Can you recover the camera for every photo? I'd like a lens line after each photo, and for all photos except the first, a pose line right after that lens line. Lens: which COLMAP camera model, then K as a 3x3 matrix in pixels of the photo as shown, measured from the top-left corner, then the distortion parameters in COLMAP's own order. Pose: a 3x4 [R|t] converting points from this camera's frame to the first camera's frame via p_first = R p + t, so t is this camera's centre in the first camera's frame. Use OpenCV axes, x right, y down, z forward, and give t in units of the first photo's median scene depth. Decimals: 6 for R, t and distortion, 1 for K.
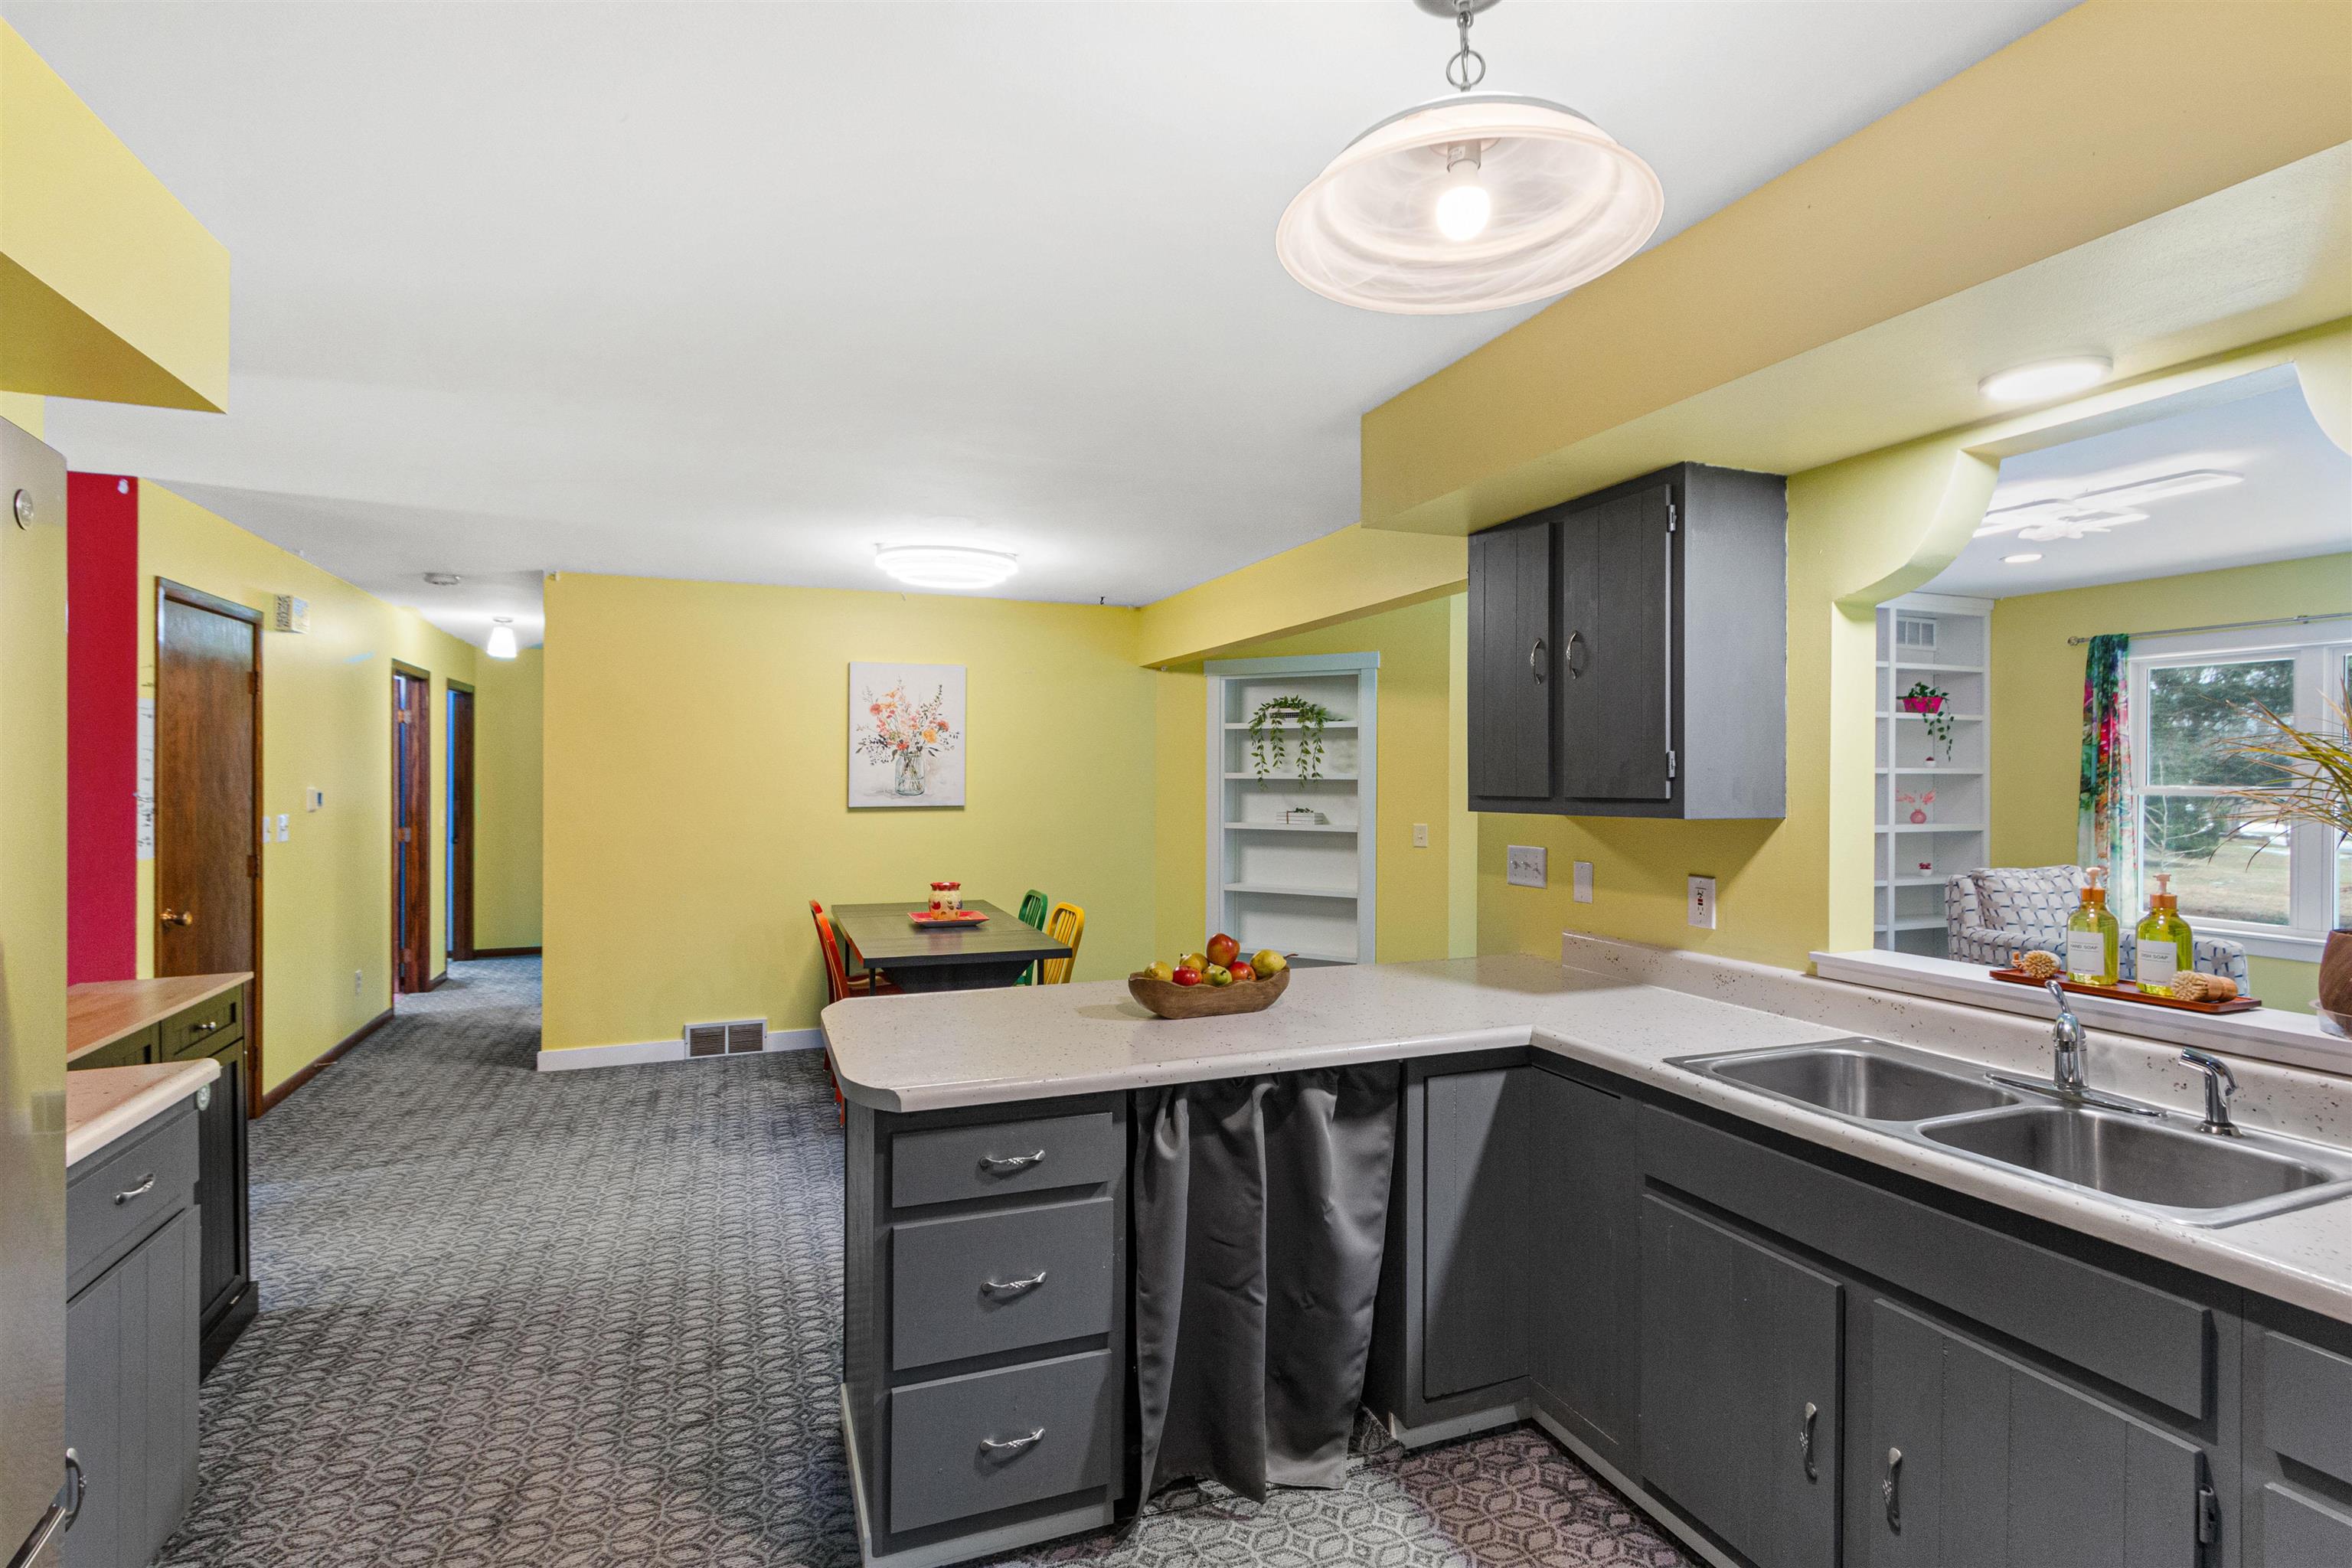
lens RADIAL K [[1106.8, 0, 1163.9], [0, 1106.8, 780.9], [0, 0, 1]] dist [0.008735, 0.000101]
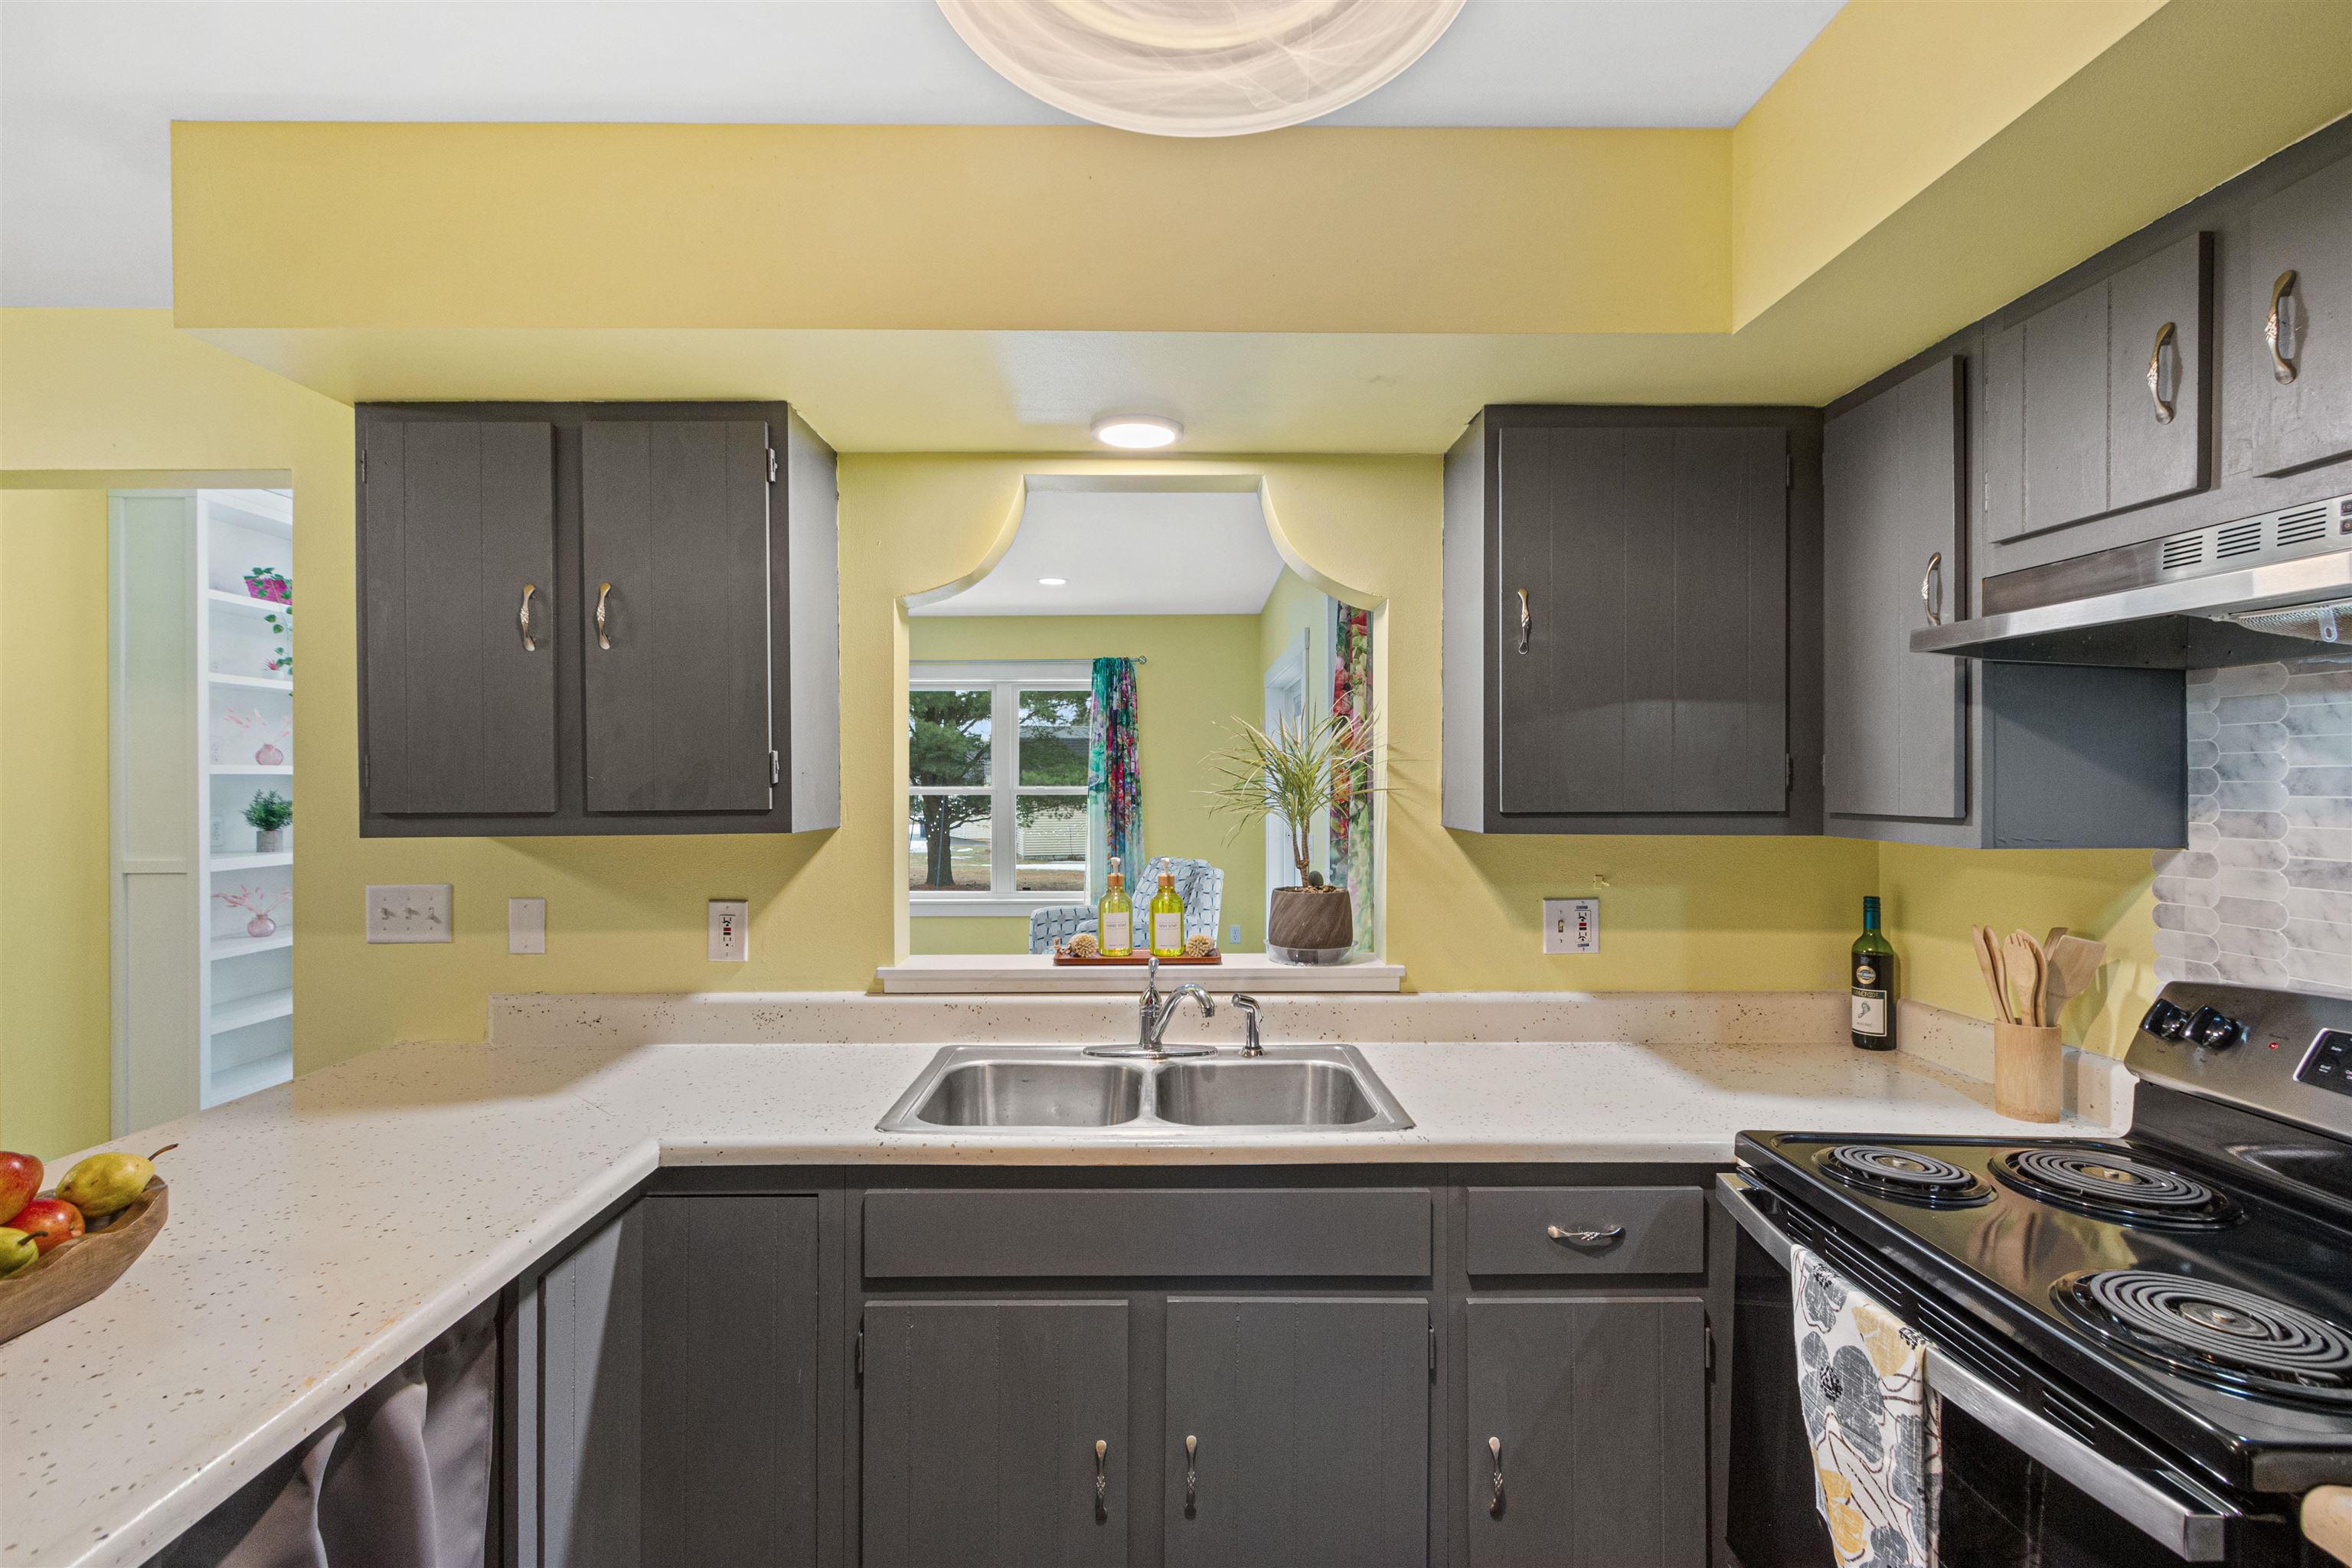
lens RADIAL K [[1106.8, 0, 1163.9], [0, 1106.8, 780.9], [0, 0, 1]] dist [0.008735, 0.000101]
pose [[0.363904, -0.006311, 0.931415, -0.191938], [0.008824, 0.999956, 0.003328, -0.004881], [-0.931395, 0.007008, 0.363944, 0.417789]]
